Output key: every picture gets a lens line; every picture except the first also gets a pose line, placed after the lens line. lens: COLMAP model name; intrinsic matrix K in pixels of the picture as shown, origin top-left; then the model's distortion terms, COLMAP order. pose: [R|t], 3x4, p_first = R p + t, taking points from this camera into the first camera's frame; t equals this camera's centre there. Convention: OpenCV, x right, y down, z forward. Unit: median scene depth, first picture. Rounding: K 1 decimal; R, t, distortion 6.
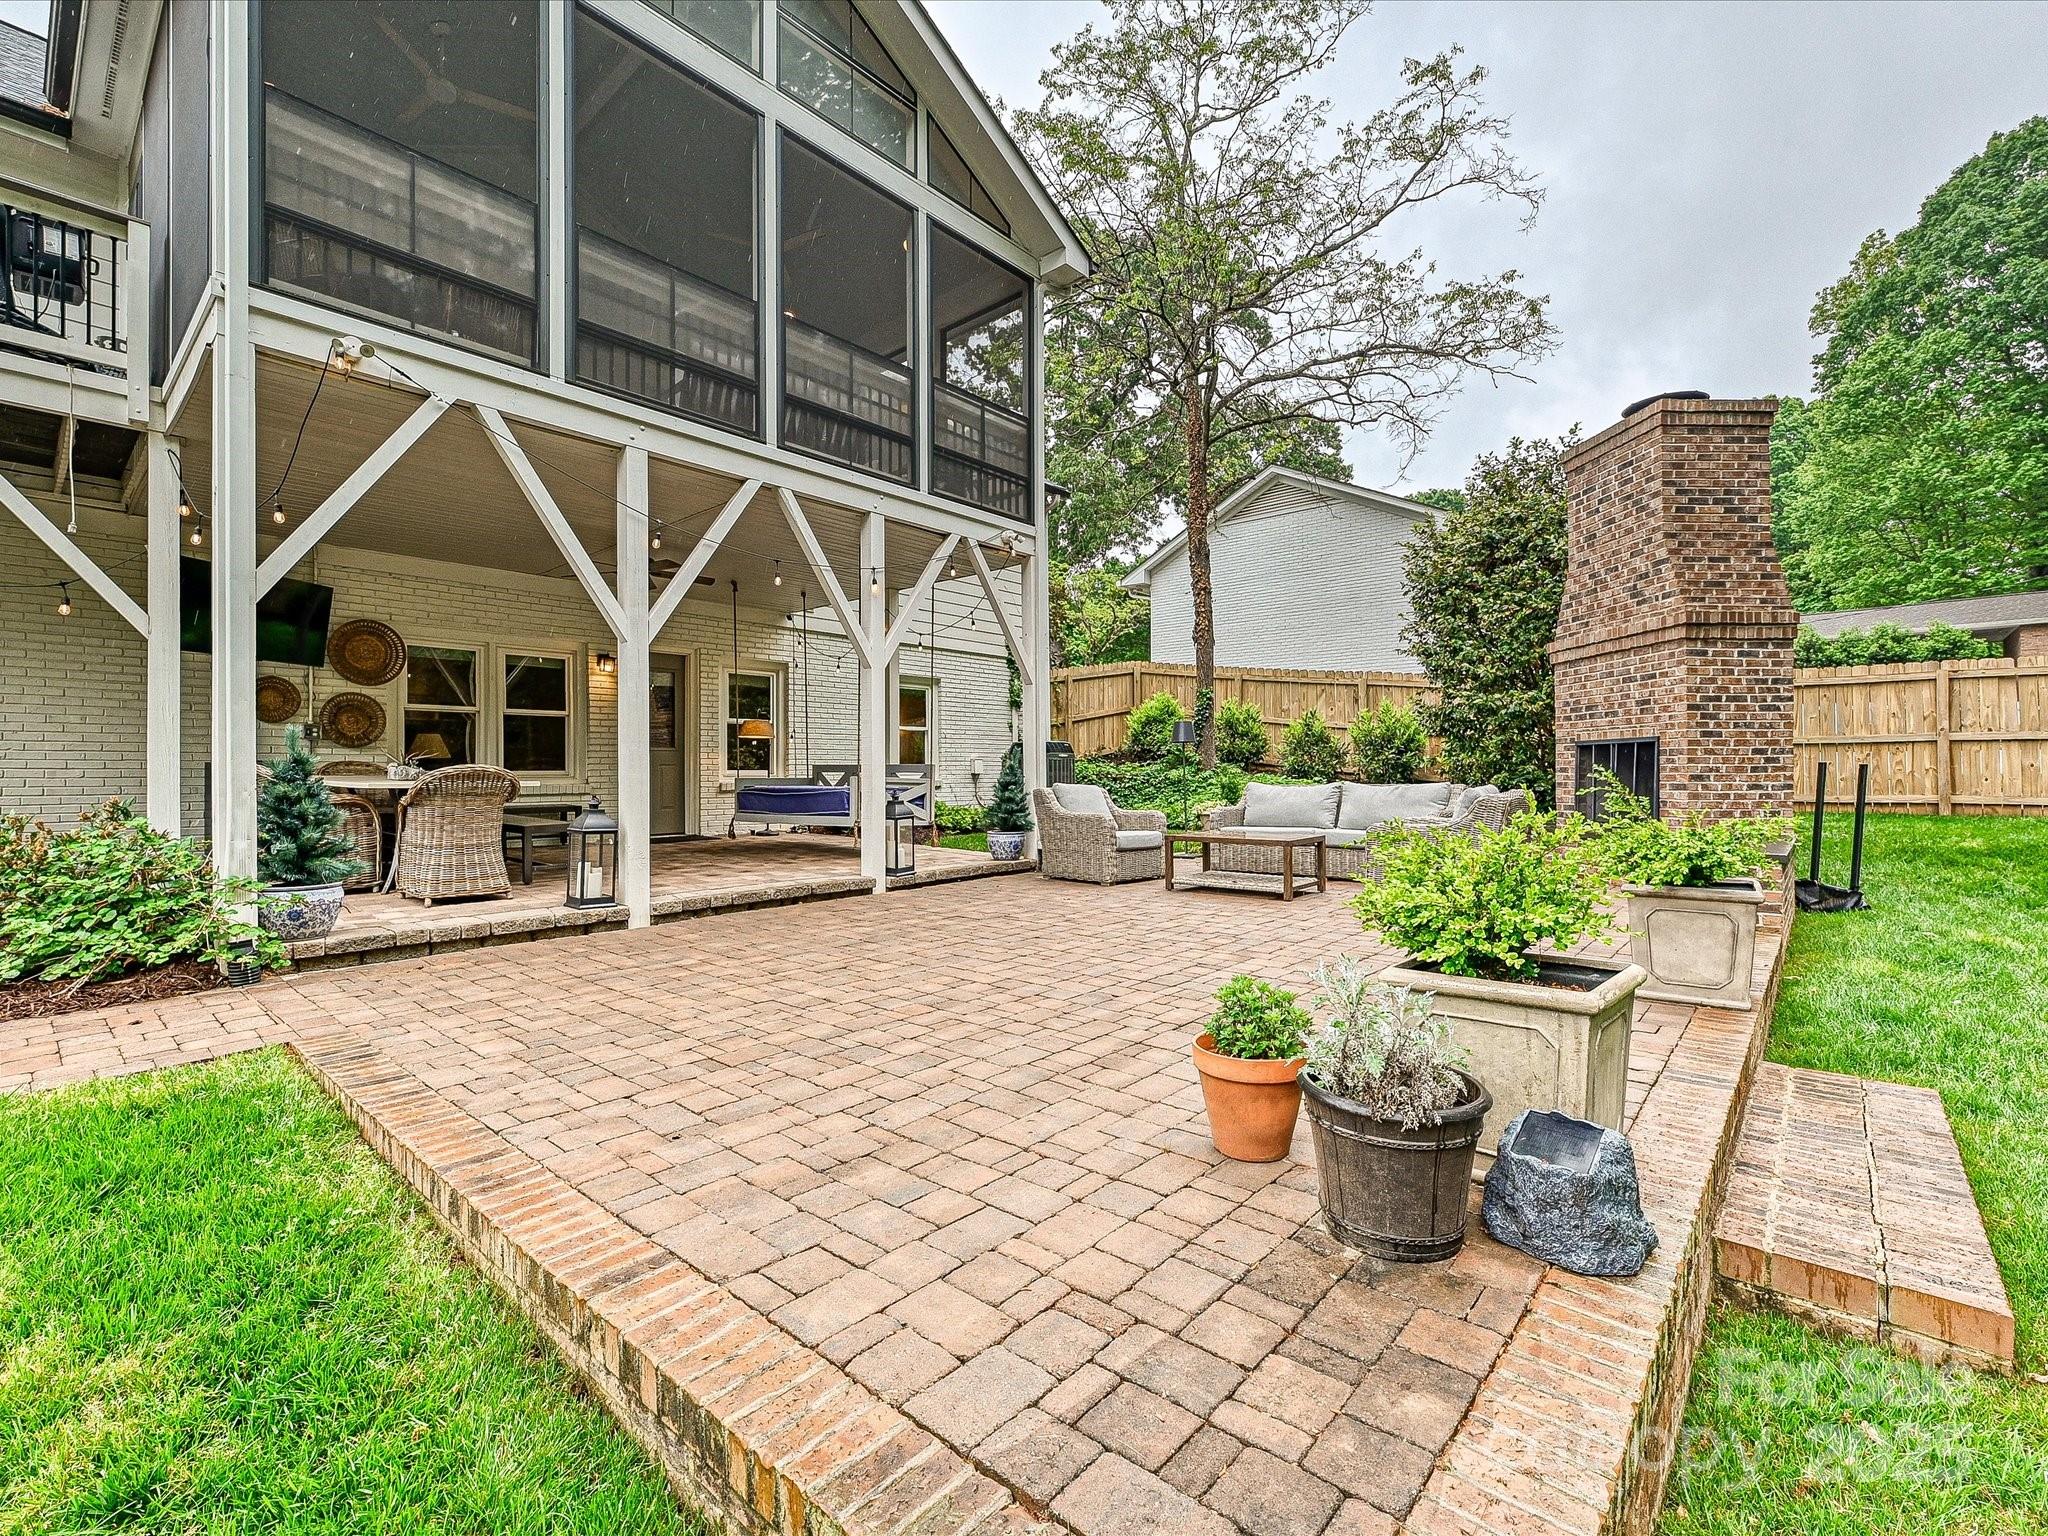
lens RADIAL K [[928.6, 0, 1025.1], [0, 928.6, 771.3], [0, 0, 1]] dist [-0.001751, -0.000068]
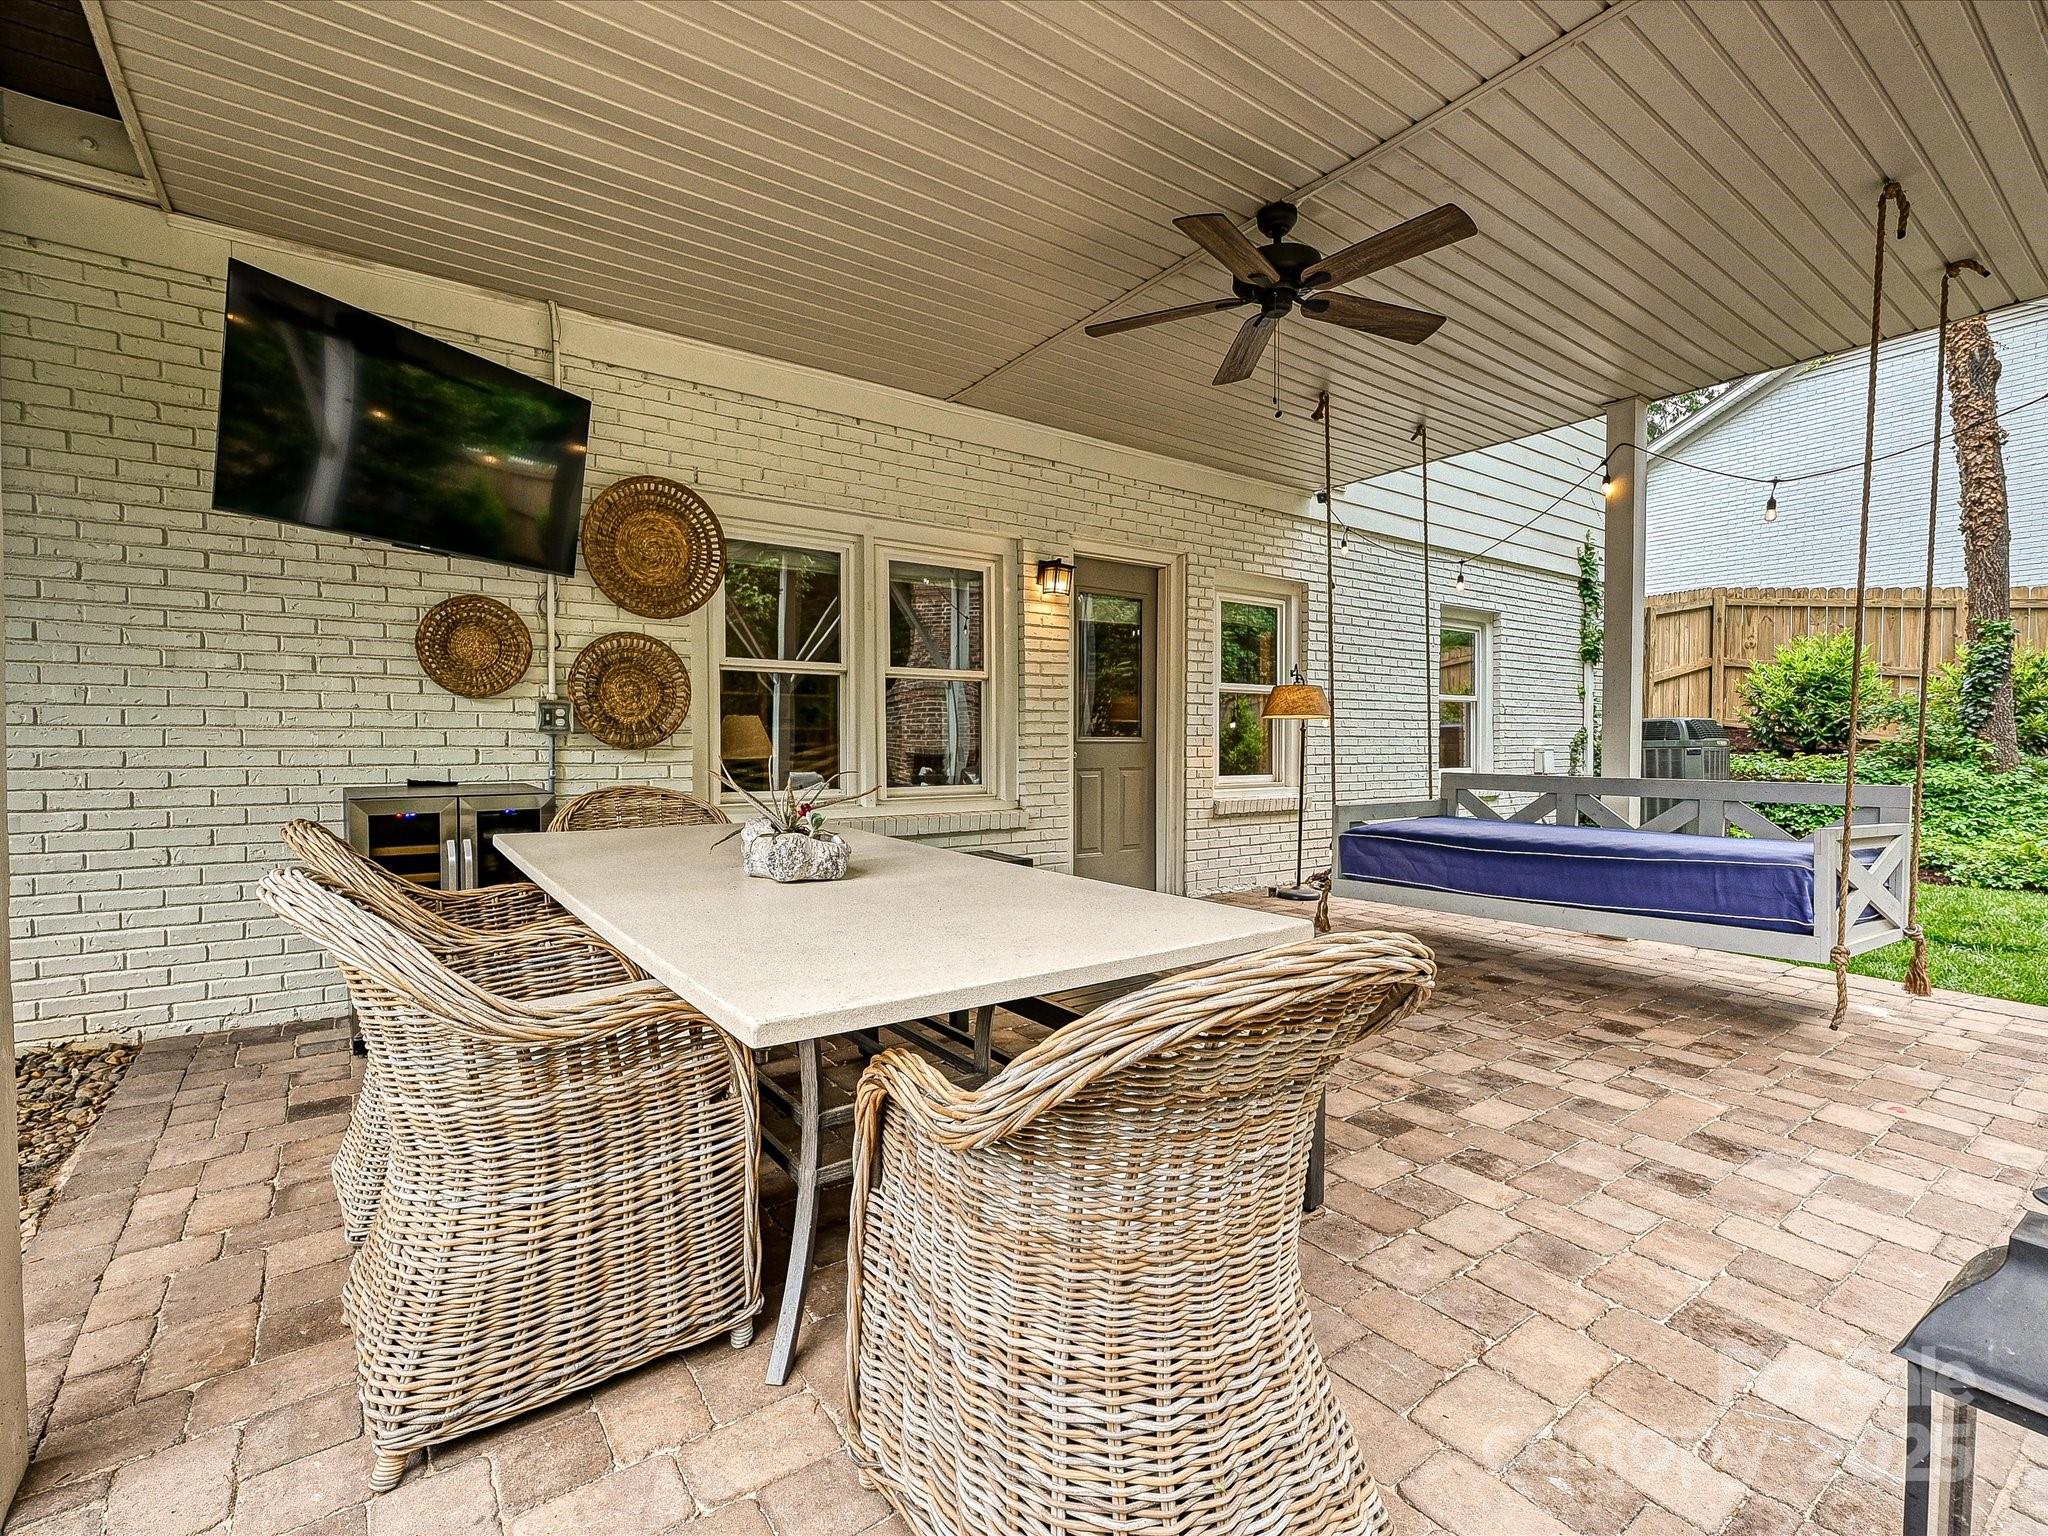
lens RADIAL K [[928.6, 0, 1005.6], [0, 928.6, 770.8], [0, 0, 1]] dist [-0.001751, -0.000068]
pose [[0.973800, 0.008533, -0.227246, -0.400477], [-0.001365, 0.999497, 0.031681, -0.027609], [0.227402, -0.030540, 0.973322, 0.540990]]
